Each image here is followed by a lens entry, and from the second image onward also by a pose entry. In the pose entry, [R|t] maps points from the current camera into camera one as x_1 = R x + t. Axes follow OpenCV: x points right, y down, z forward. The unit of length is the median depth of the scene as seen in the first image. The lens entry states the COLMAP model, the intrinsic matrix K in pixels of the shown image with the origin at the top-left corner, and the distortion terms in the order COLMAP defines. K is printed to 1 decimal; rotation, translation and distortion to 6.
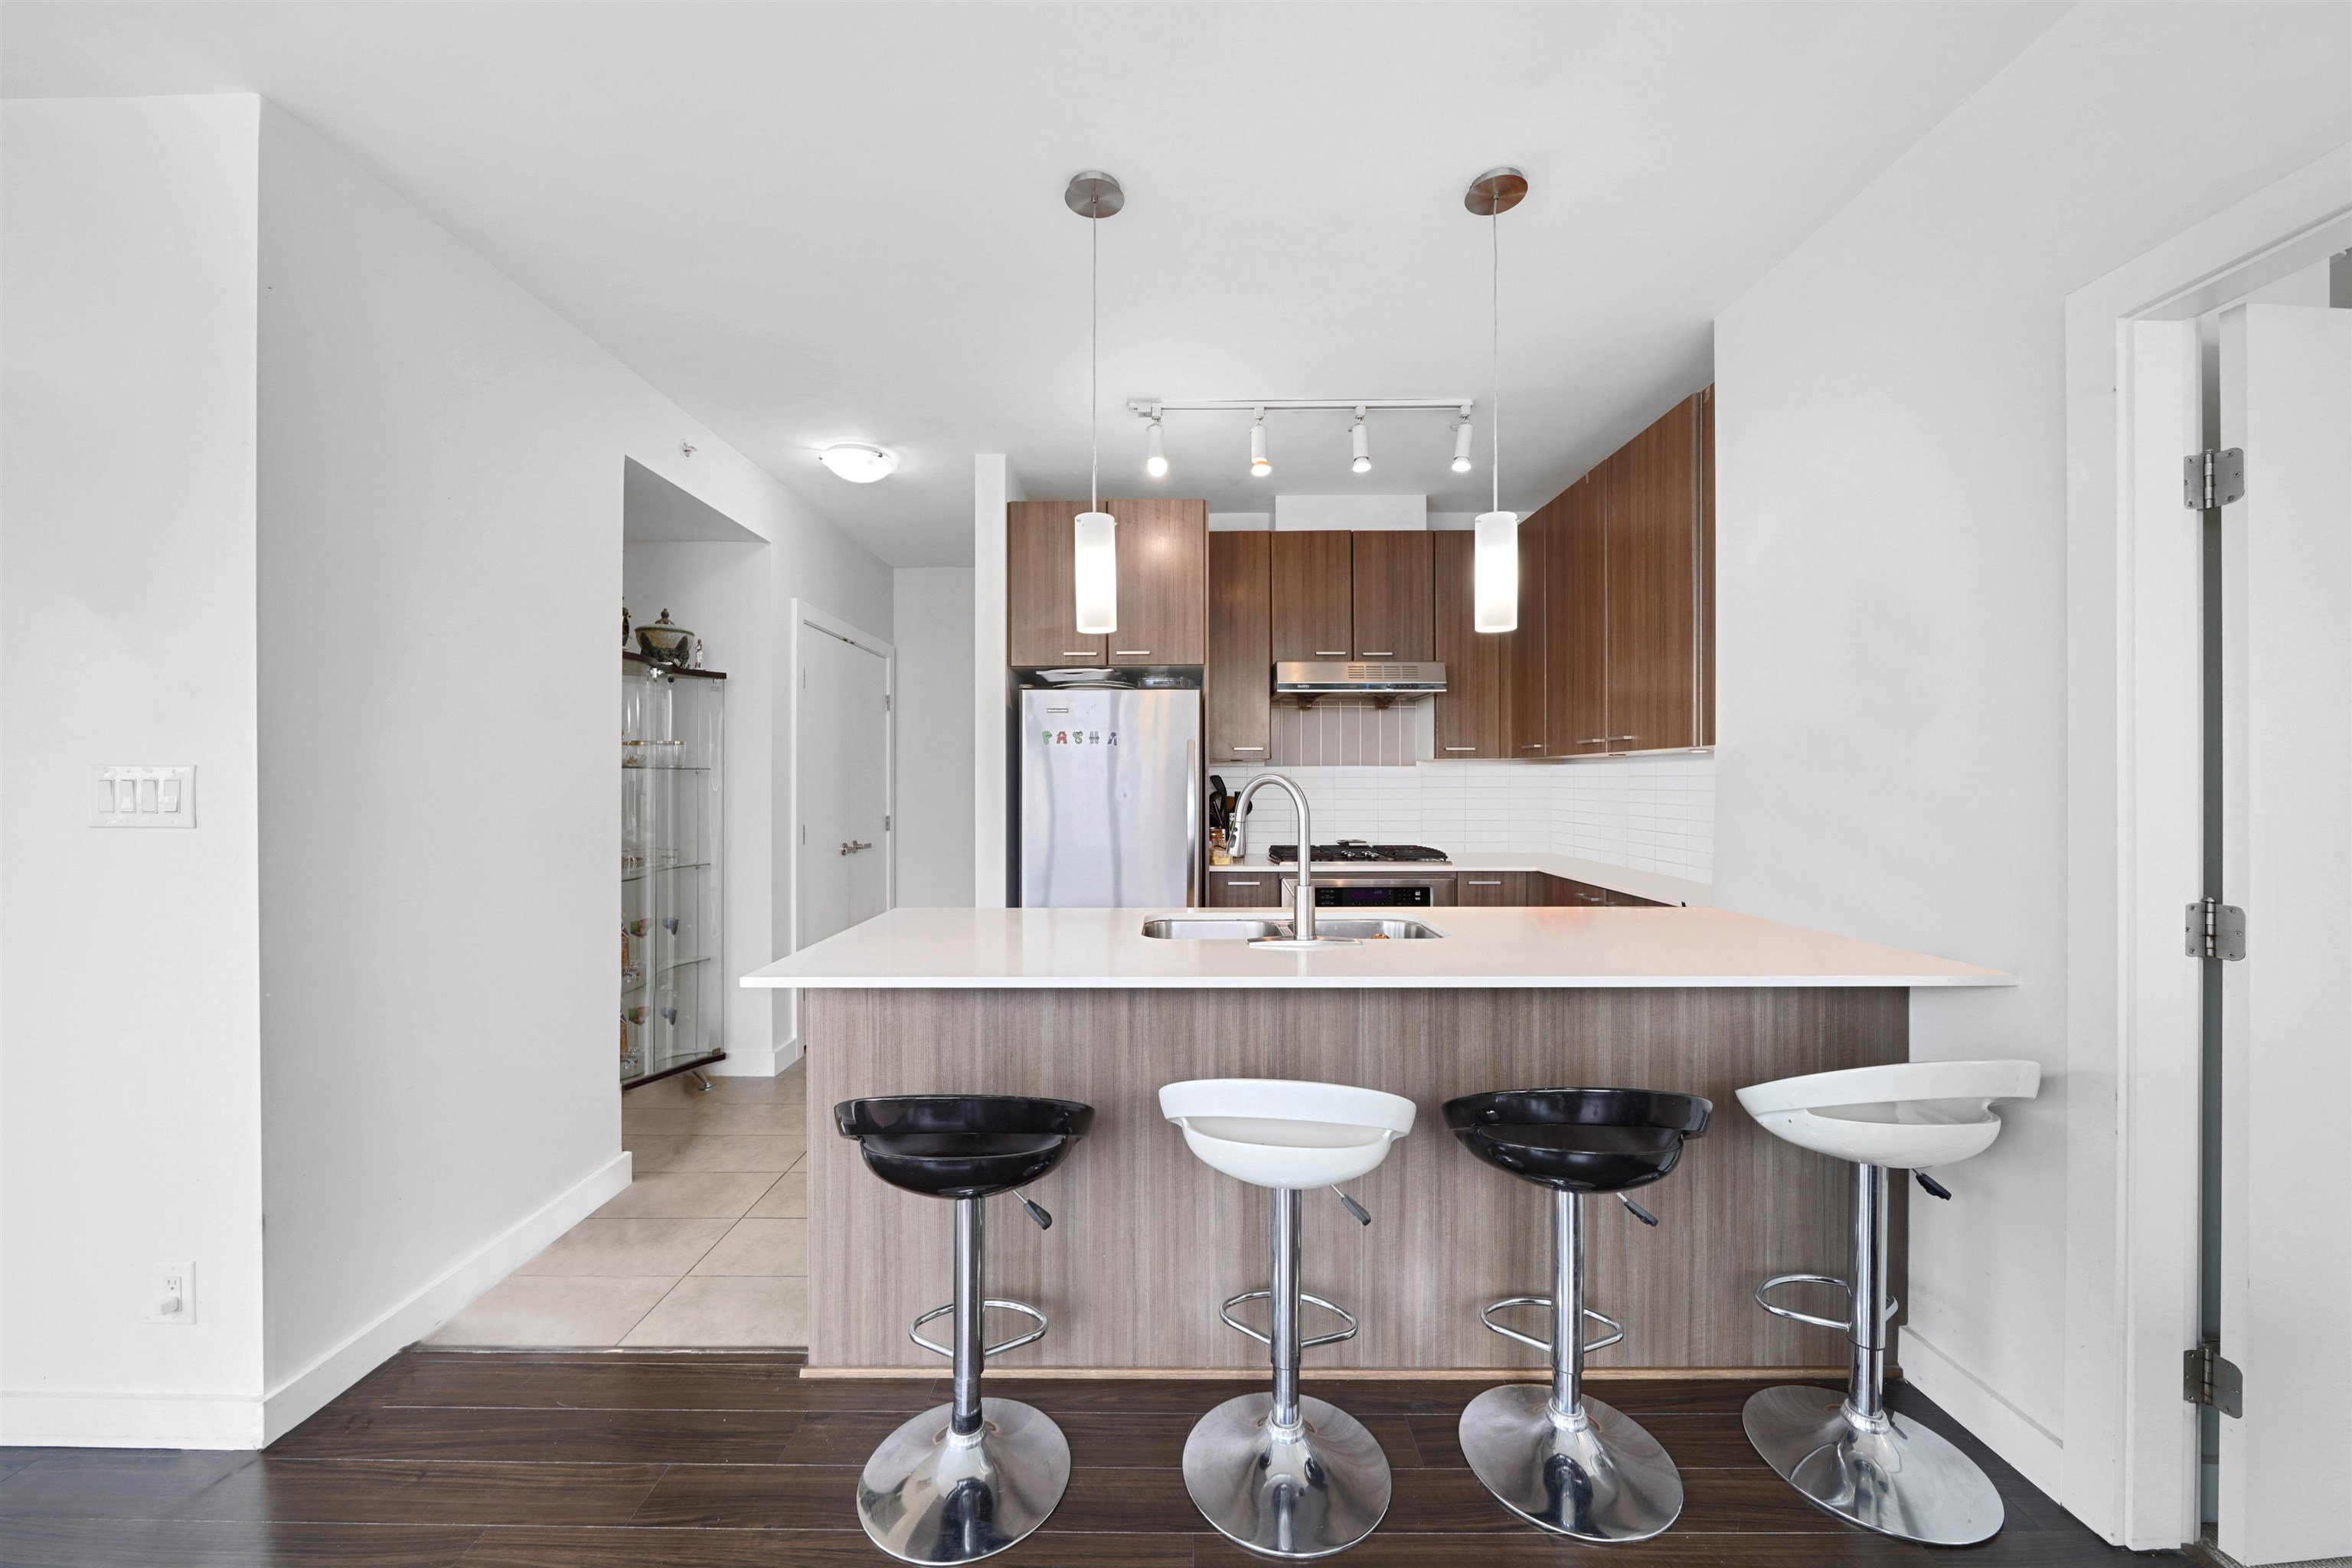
lens RADIAL K [[899.1, 0, 1162.0], [0, 899.1, 776.2], [0, 0, 1]] dist [-0.020752, -0.000150]
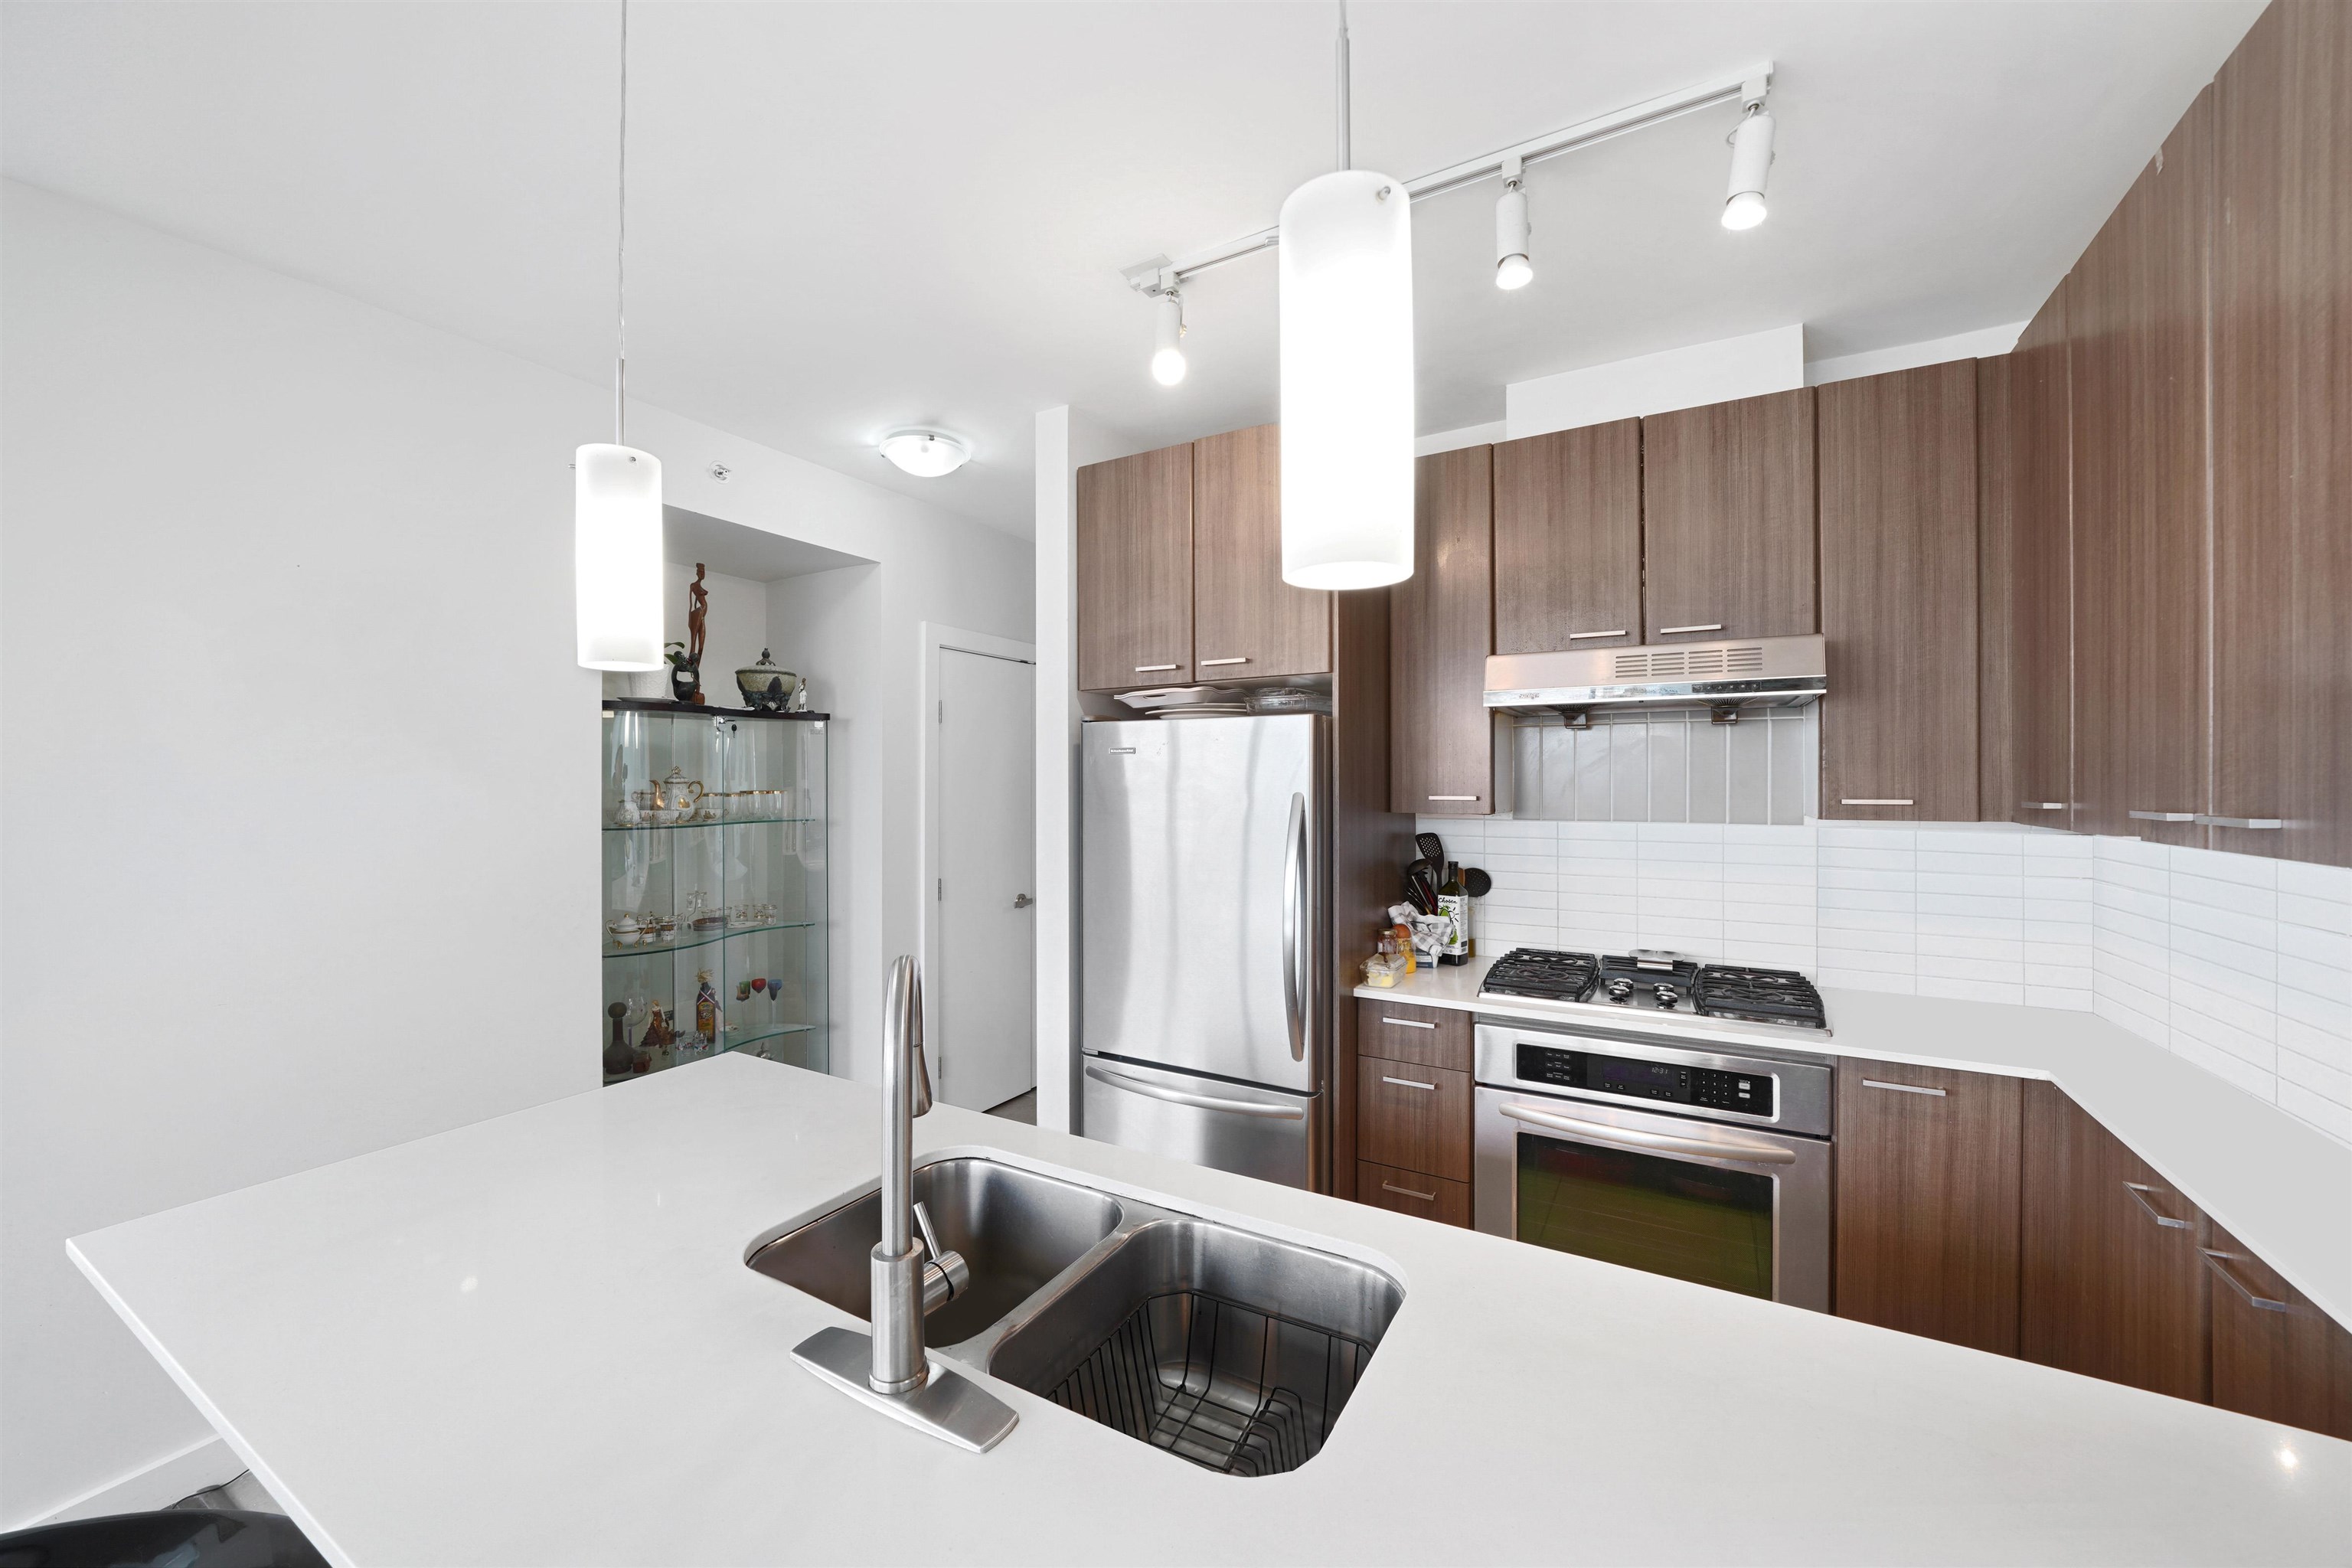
lens RADIAL K [[899.1, 0, 1162.0], [0, 899.1, 776.2], [0, 0, 1]] dist [-0.020752, -0.000150]
pose [[0.864074, -0.003358, -0.503354, 0.253697], [0.007183, 0.999958, 0.005659, -0.054509], [0.503313, -0.008505, 0.864062, 0.385174]]
